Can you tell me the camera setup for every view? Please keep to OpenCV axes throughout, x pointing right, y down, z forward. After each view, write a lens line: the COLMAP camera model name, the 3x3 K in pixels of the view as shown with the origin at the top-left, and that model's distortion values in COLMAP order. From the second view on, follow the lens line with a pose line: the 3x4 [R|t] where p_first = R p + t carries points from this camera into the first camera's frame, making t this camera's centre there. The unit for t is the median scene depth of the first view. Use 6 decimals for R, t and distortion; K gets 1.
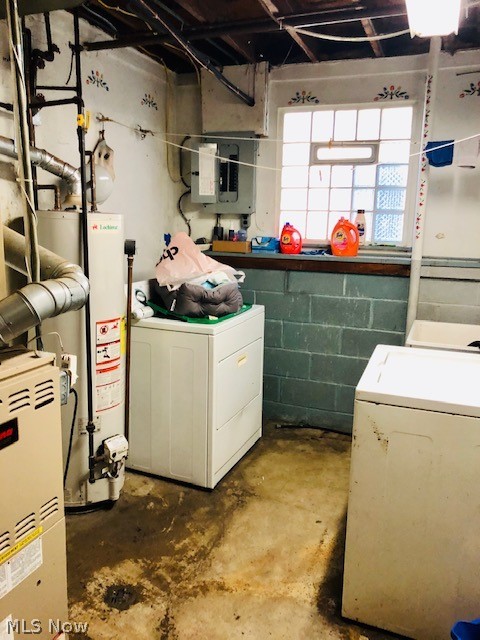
lens RADIAL K [[535.2, 0, 235.4], [0, 535.2, 319.9], [0, 0, 1]] dist [0.045817, -0.024922]
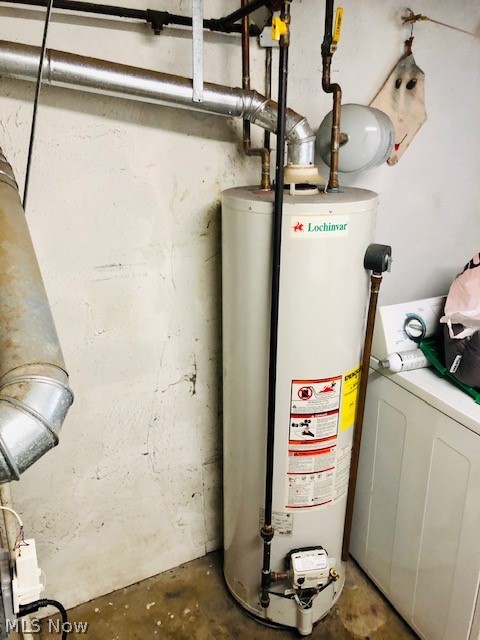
lens RADIAL K [[535.2, 0, 241.7], [0, 535.2, 323.4], [0, 0, 1]] dist [0.045817, -0.024922]
pose [[0.745158, 0.201299, -0.635781, 0.064638], [-0.113906, 0.977764, 0.176074, -0.143712], [0.657088, -0.058784, 0.751518, 0.457242]]
